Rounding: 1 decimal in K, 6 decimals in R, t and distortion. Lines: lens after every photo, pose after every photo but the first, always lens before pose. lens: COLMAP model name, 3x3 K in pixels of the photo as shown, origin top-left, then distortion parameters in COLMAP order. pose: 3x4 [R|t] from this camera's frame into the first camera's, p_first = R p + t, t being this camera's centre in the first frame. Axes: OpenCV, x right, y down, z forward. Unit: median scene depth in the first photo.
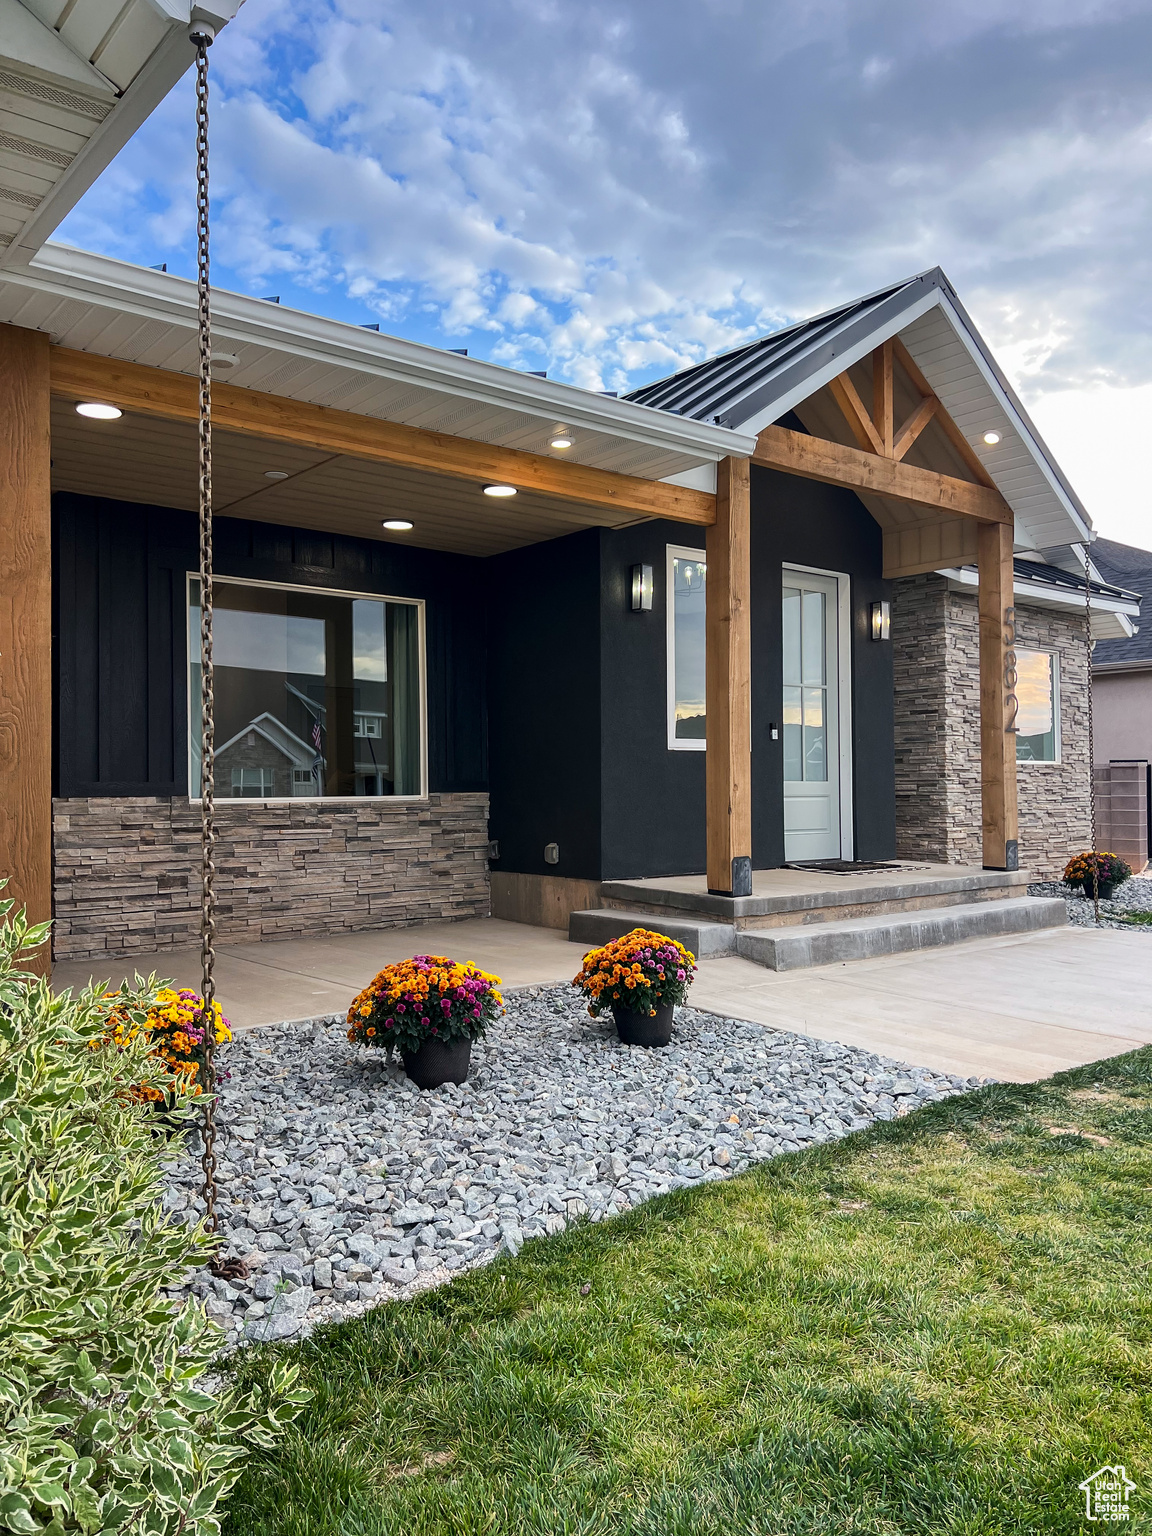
lens RADIAL K [[1170.5, 0, 576.0], [0, 1170.5, 768.0], [0, 0, 1]] dist [0.041751, -0.052636]
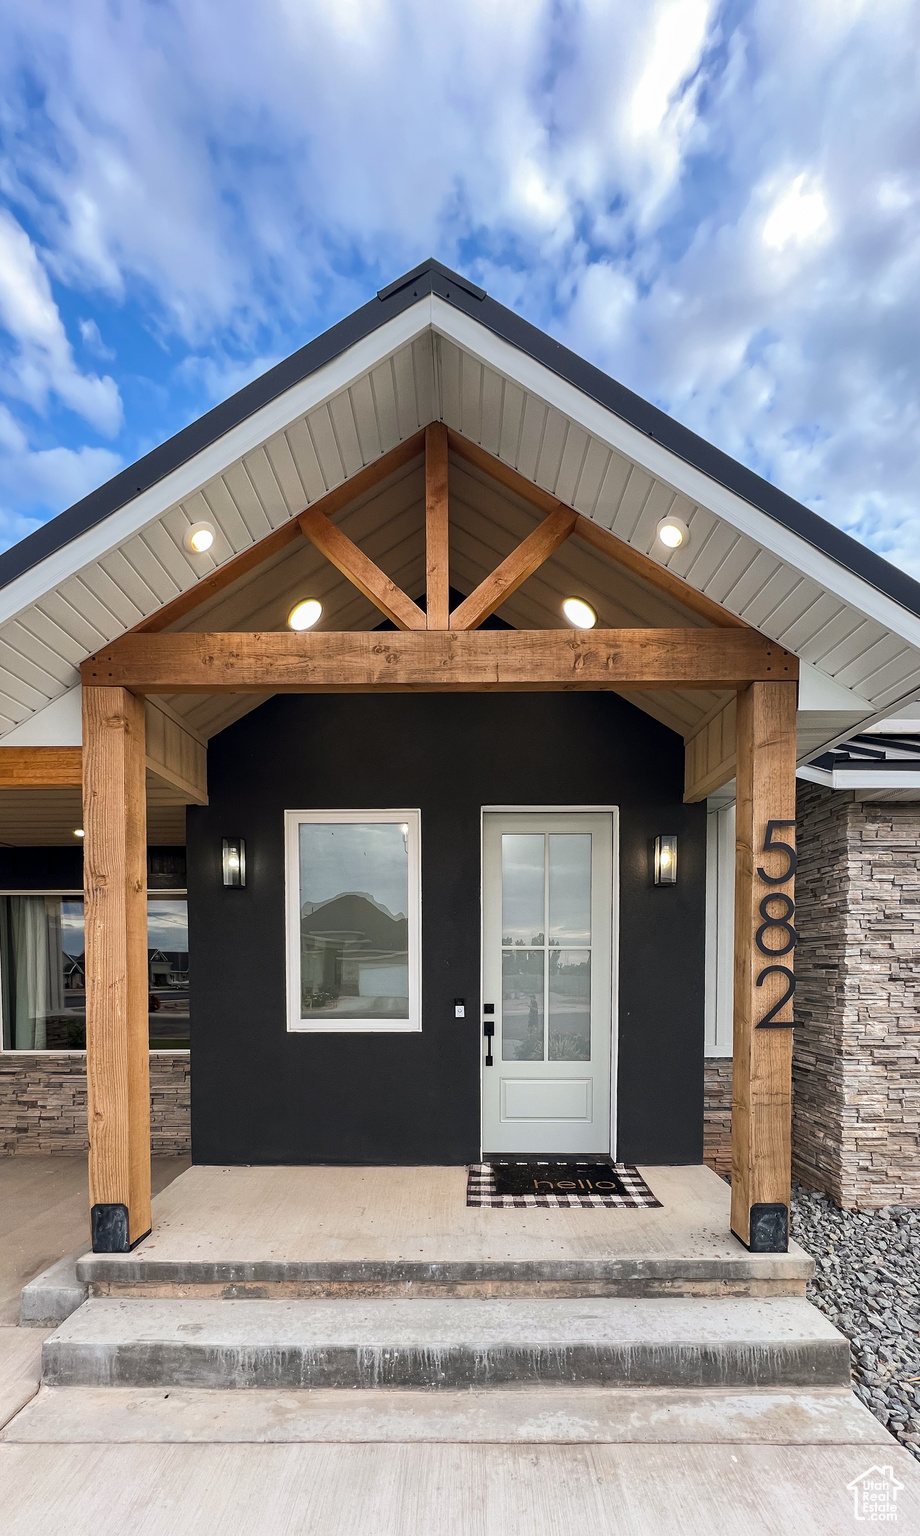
lens RADIAL K [[591.4, 0, 472.7], [0, 591.4, 981.0], [0, 0, 1]] dist [-0.001823, -0.000134]
pose [[0.756156, 0.029533, -0.653725, 0.601827], [0.007406, 0.998531, 0.053677, -0.097296], [0.654349, -0.045430, 0.754826, 0.891158]]
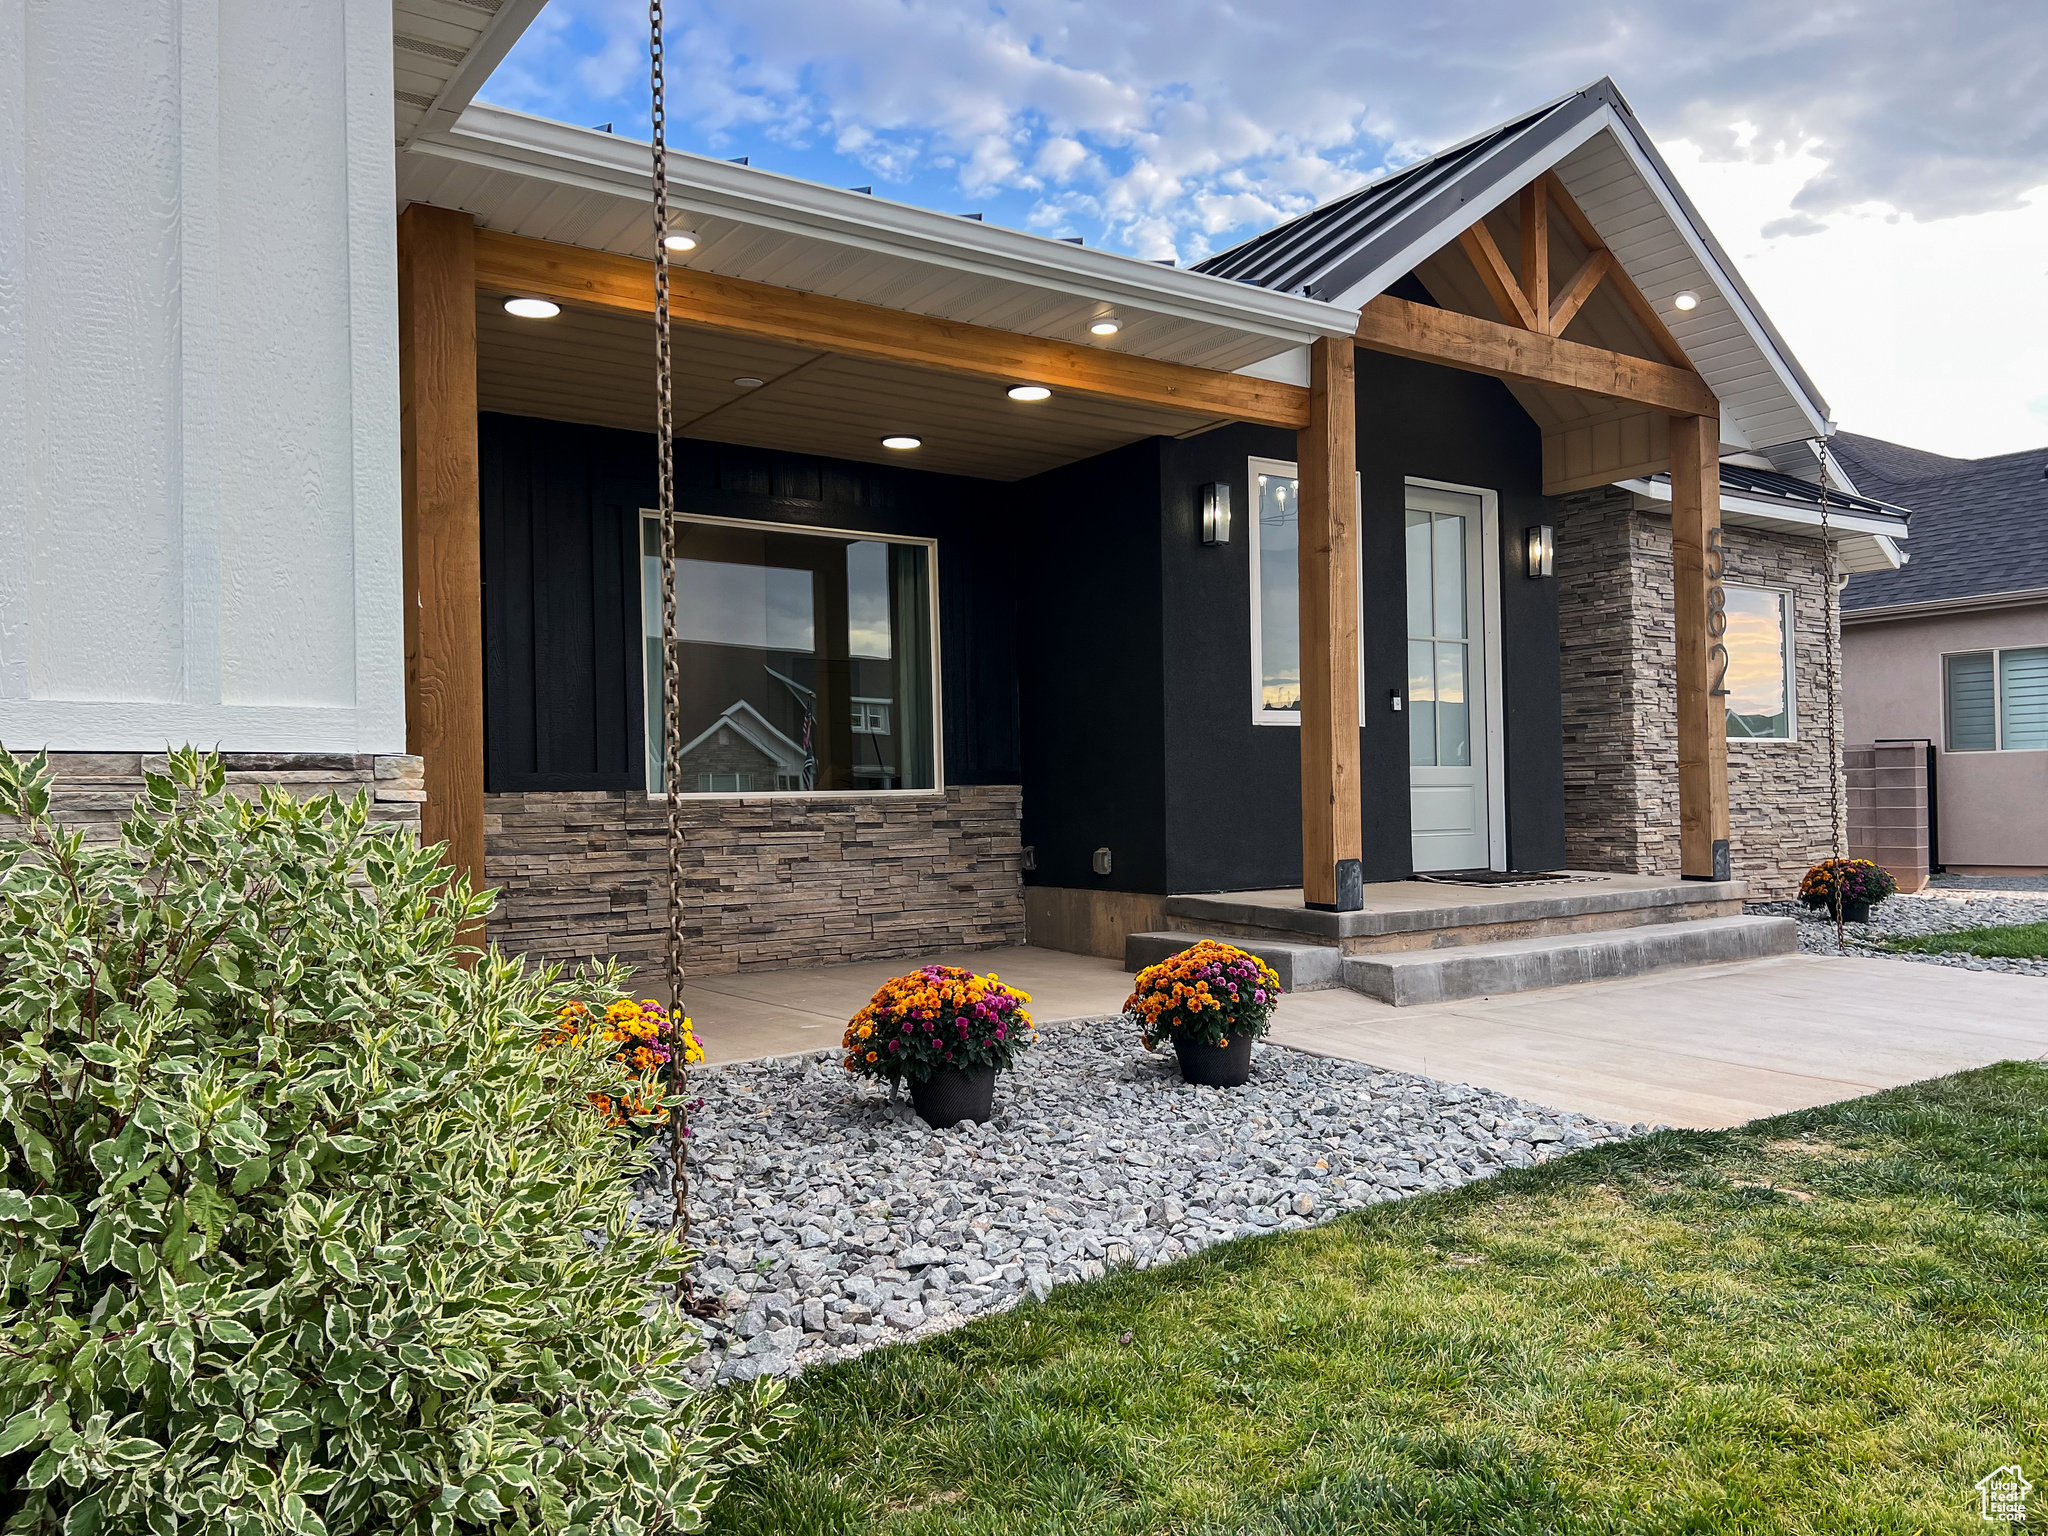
lens RADIAL K [[1560.6, 0, 1021.9], [0, 1560.6, 784.2], [0, 0, 1]] dist [0.041751, -0.052636]
pose [[0.996646, -0.012913, -0.080804, 0.011422], [0.013550, 0.999881, 0.007333, 0.016527], [0.080700, -0.008404, 0.996703, -0.041026]]
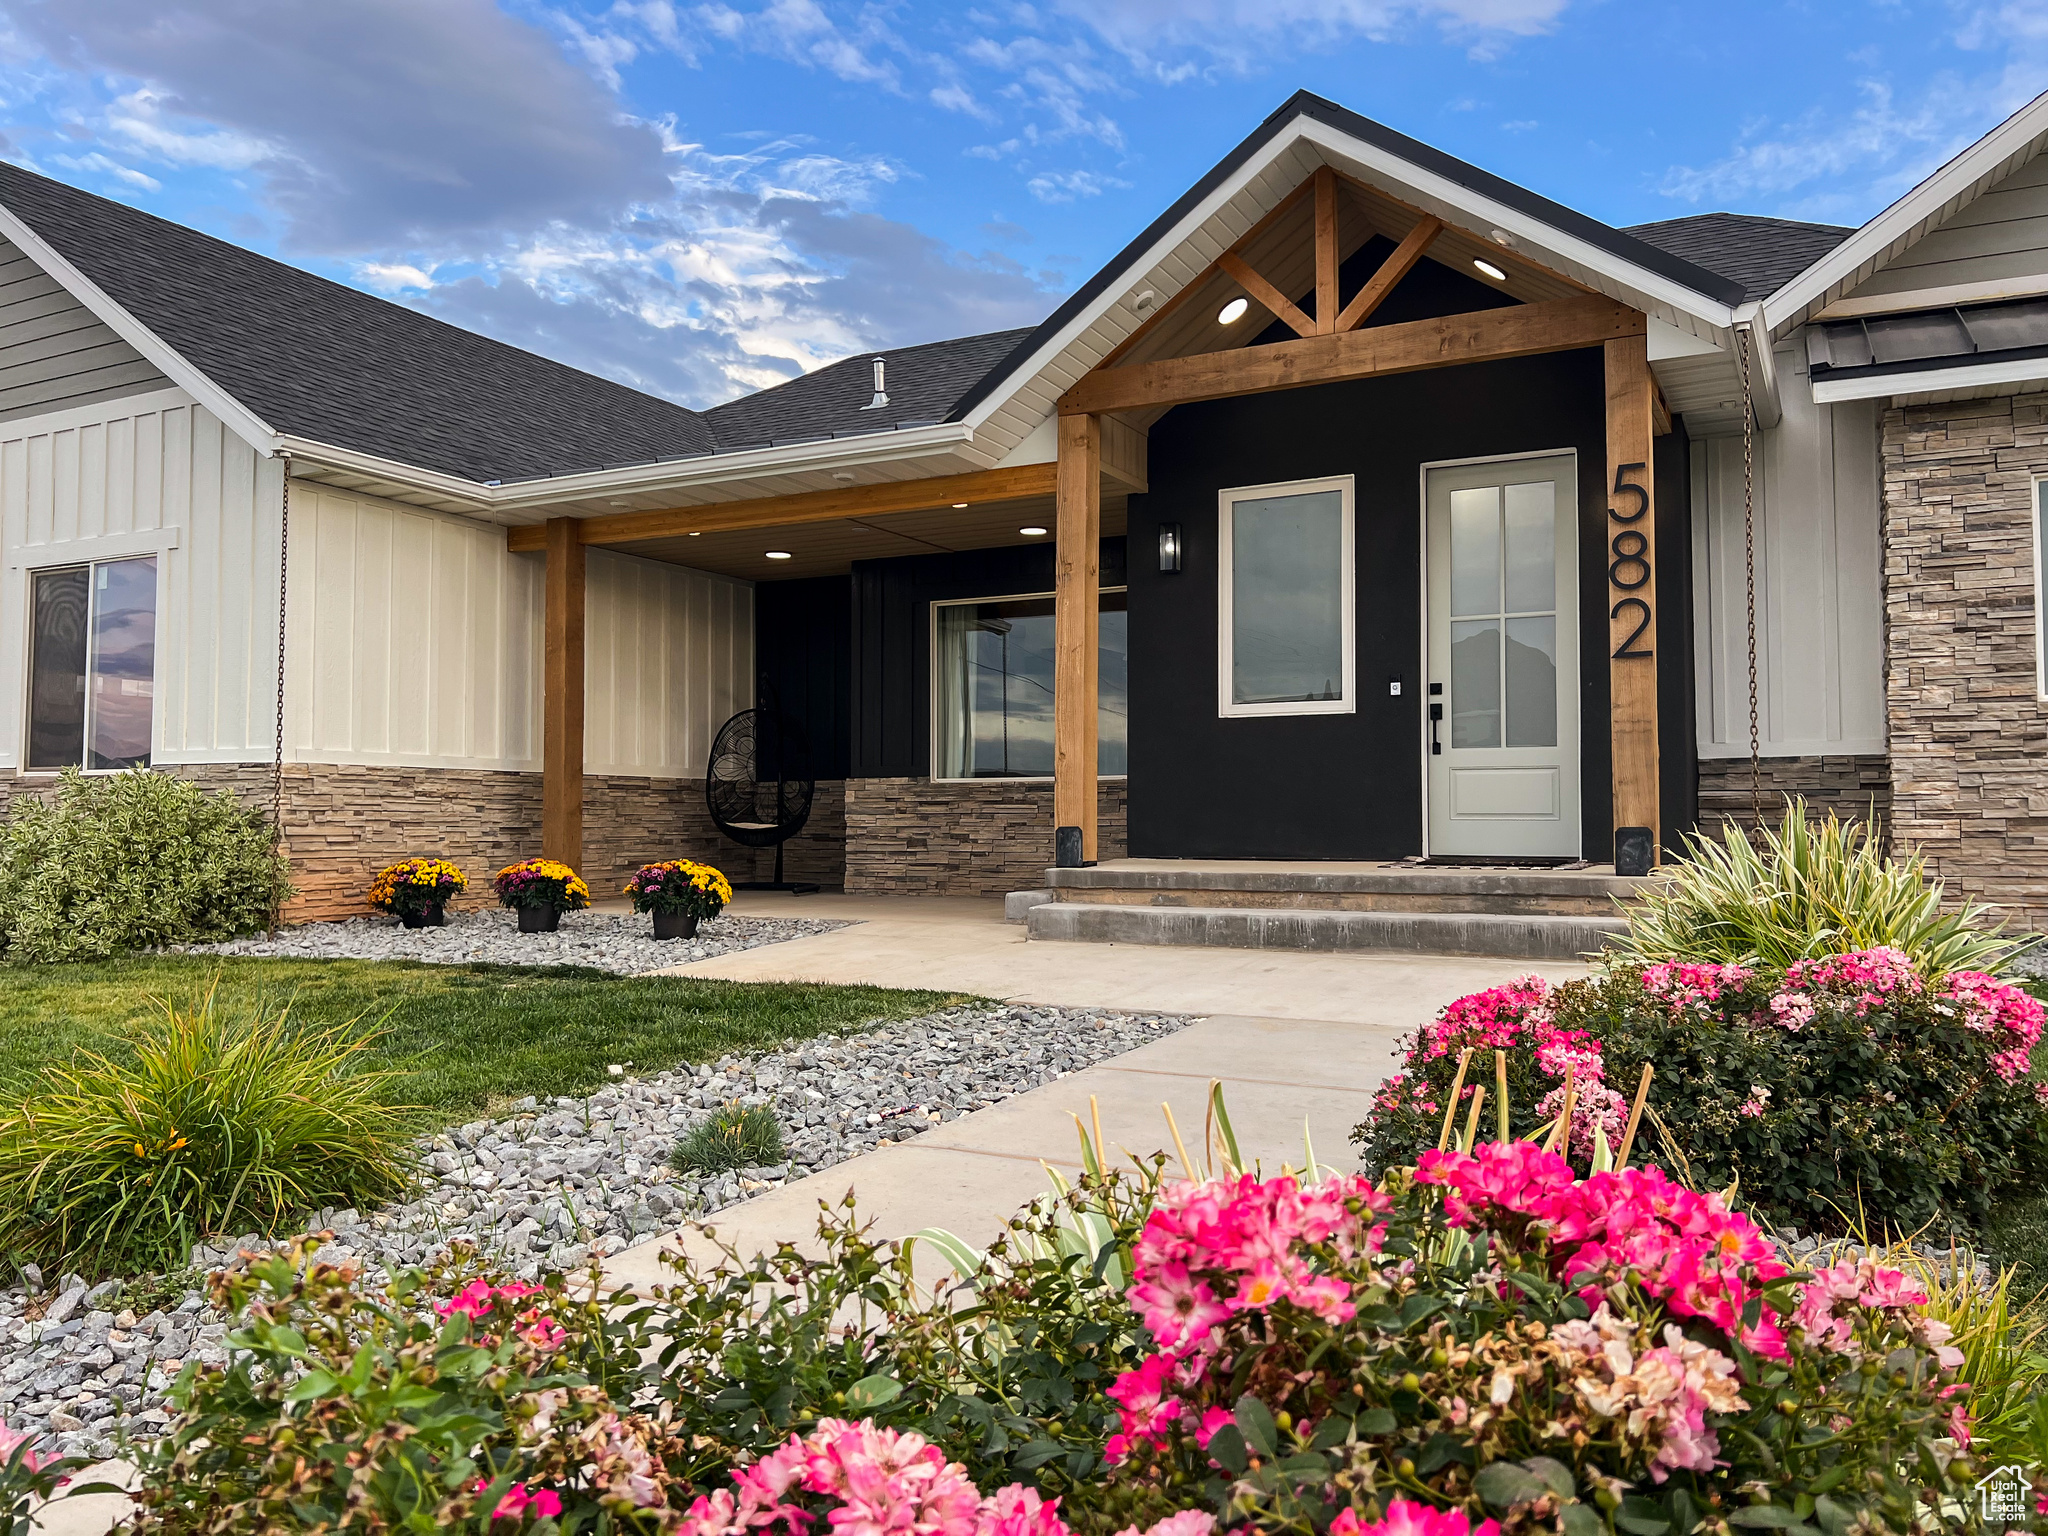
lens RADIAL K [[1641.2, 0, 1024.3], [0, 1641.2, 818.3], [0, 0, 1]] dist [-0.003489, 0.000274]
pose [[0.349897, 0.002640, -0.936785, 1.459850], [0.015475, 0.999843, 0.008598, 0.058516], [0.936660, -0.017506, 0.349801, 0.497315]]
